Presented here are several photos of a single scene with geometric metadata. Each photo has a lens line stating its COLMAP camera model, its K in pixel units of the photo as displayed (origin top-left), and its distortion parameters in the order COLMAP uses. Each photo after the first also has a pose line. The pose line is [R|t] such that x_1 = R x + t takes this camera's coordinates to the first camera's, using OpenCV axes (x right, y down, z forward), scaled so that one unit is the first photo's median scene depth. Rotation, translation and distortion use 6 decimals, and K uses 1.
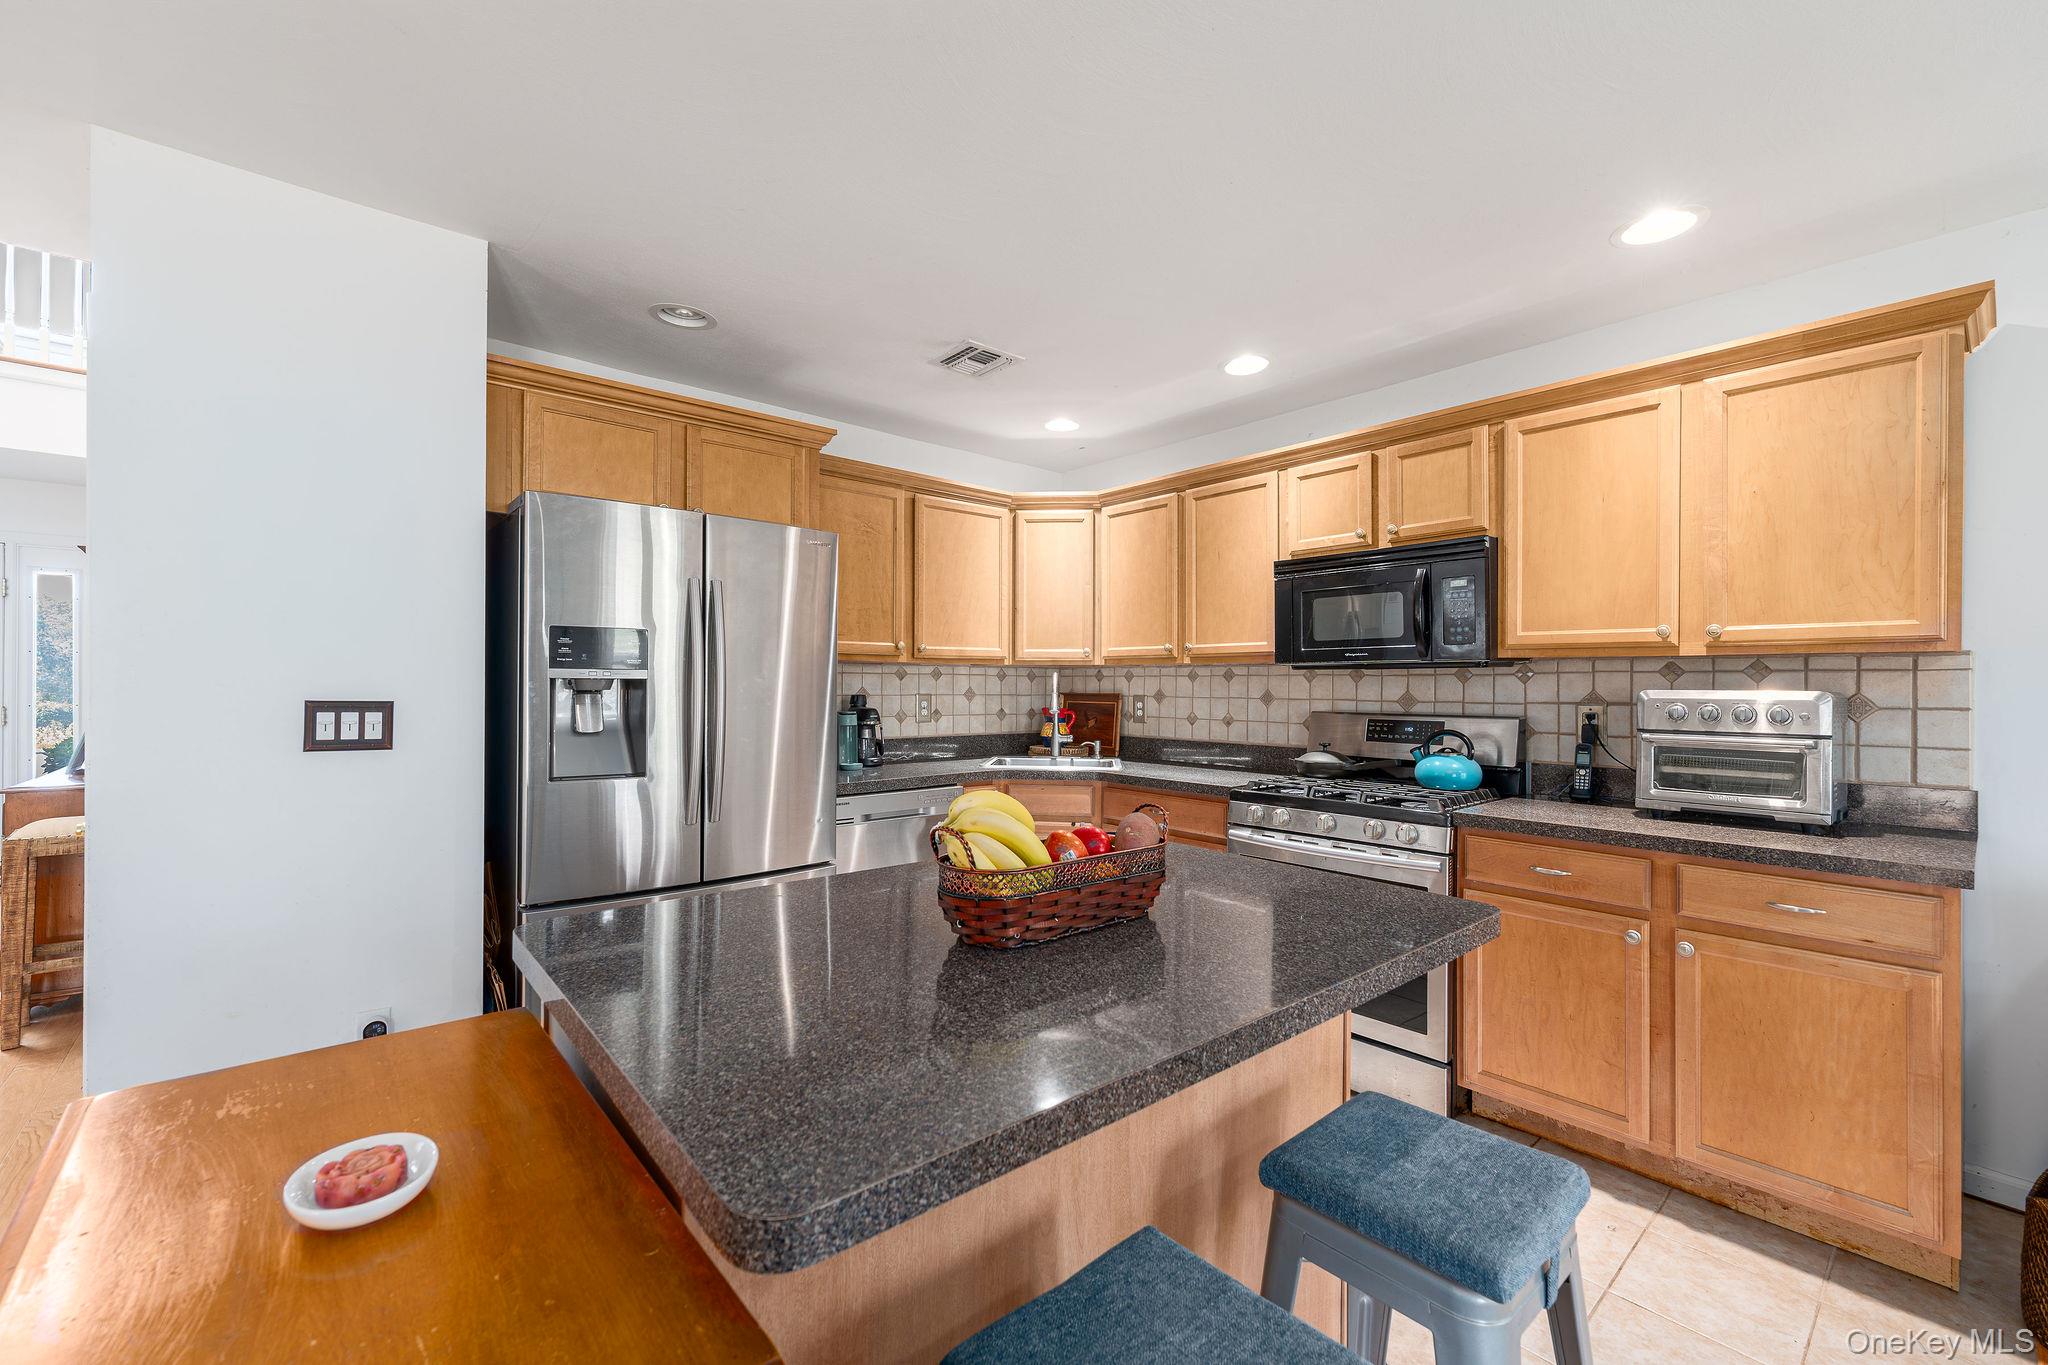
lens RADIAL K [[833.1, 0, 1033.0], [0, 833.1, 686.8], [0, 0, 1]] dist [-0.003163, -0.000407]
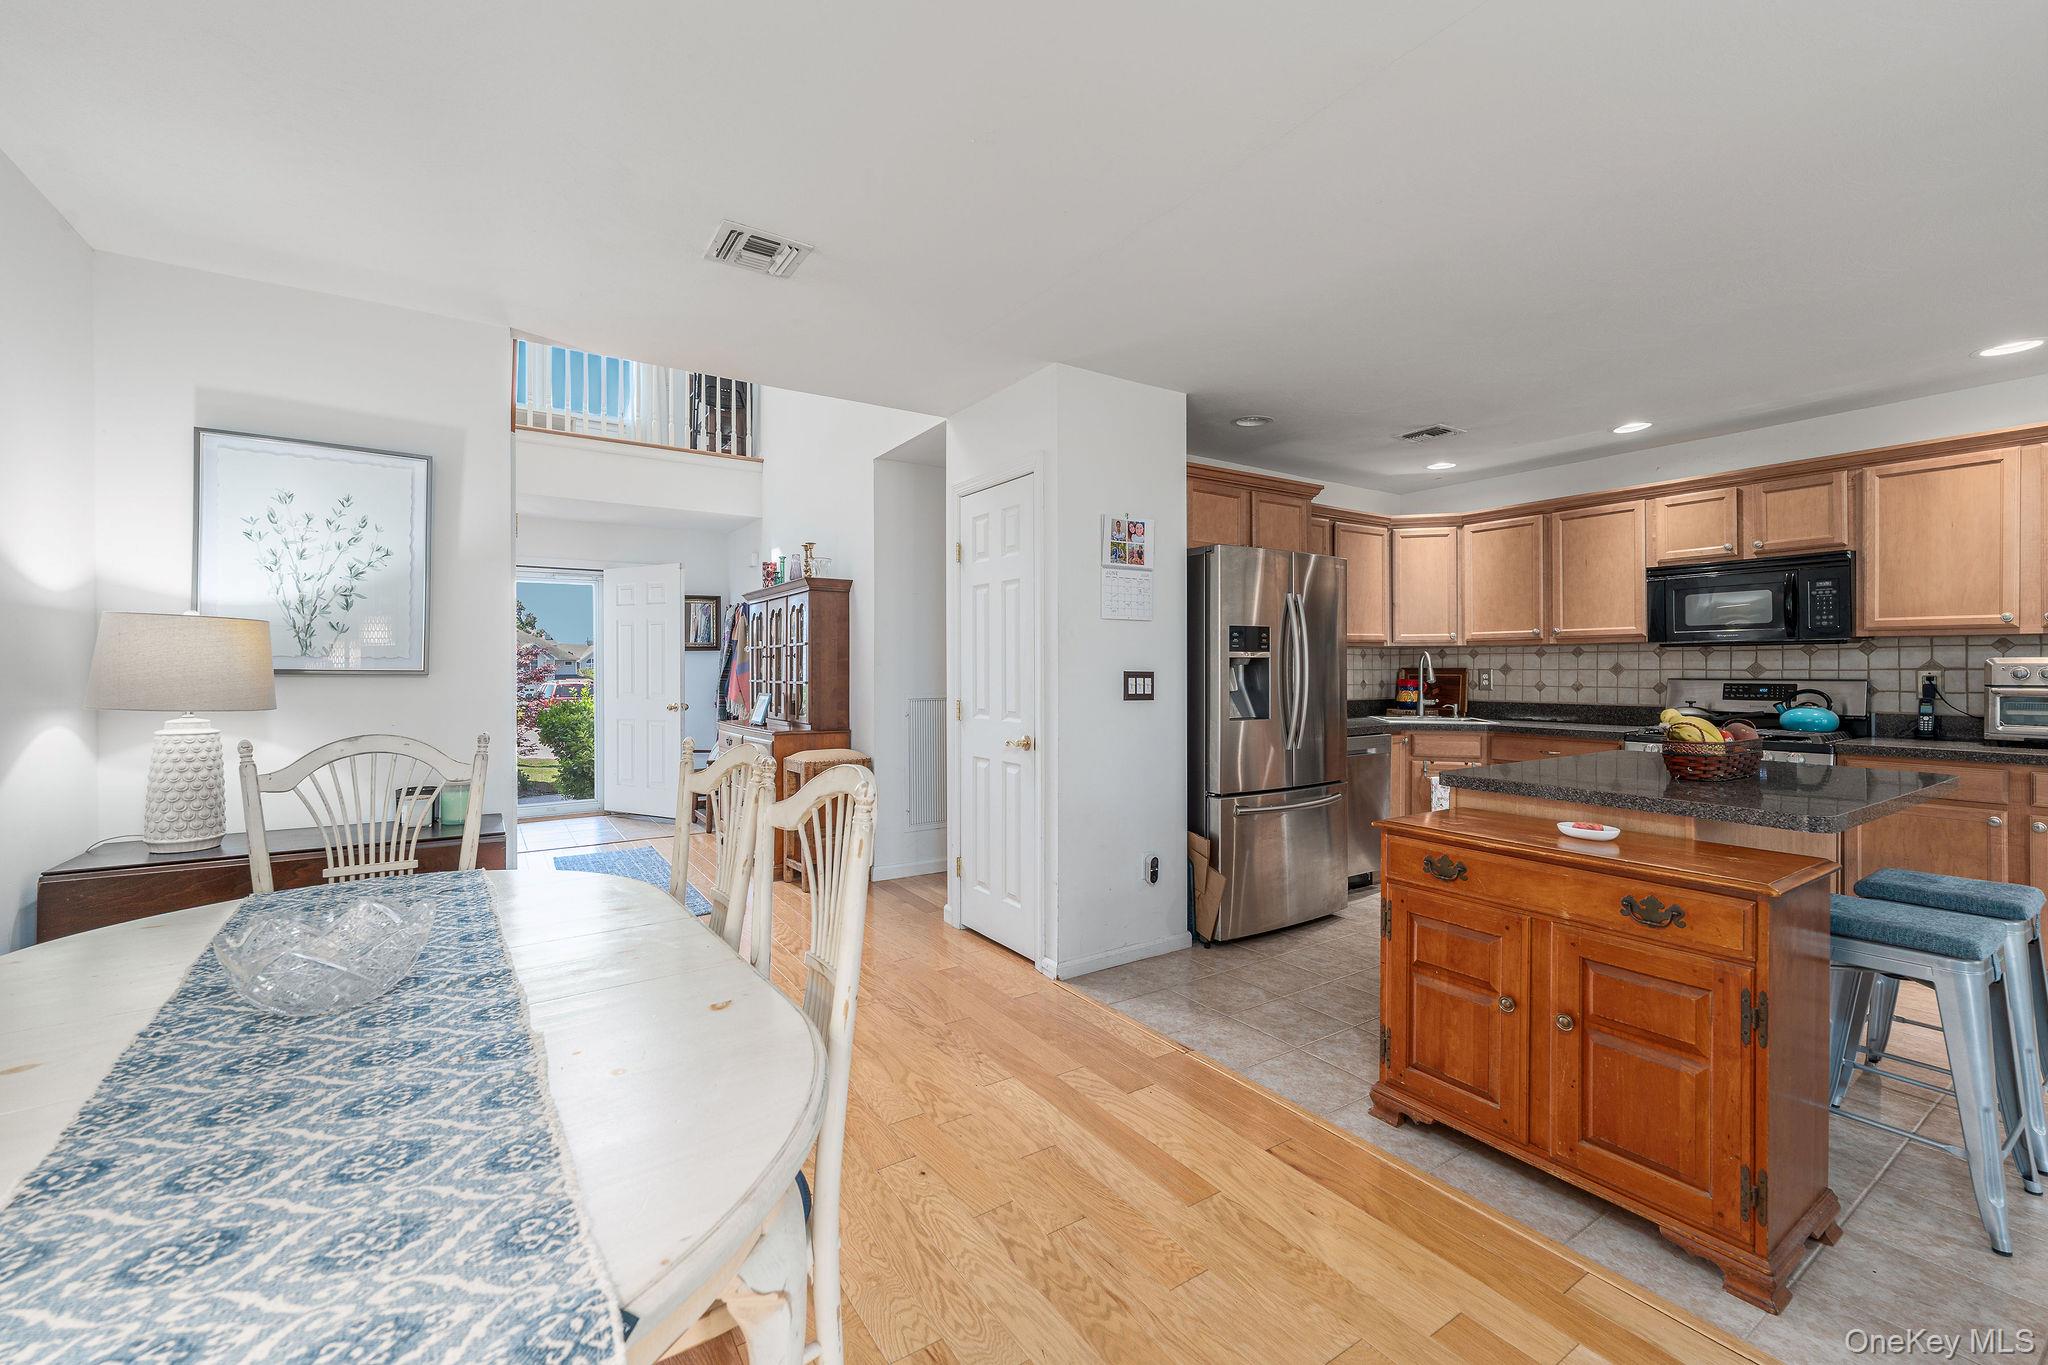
lens RADIAL K [[833.1, 0, 1006.8], [0, 833.1, 669.1], [0, 0, 1]] dist [-0.003163, -0.000407]
pose [[0.989895, -0.008435, -0.141554, -0.615701], [0.008439, 0.999964, -0.000574, 0.007571], [0.141553, -0.000626, 0.989930, -0.544576]]
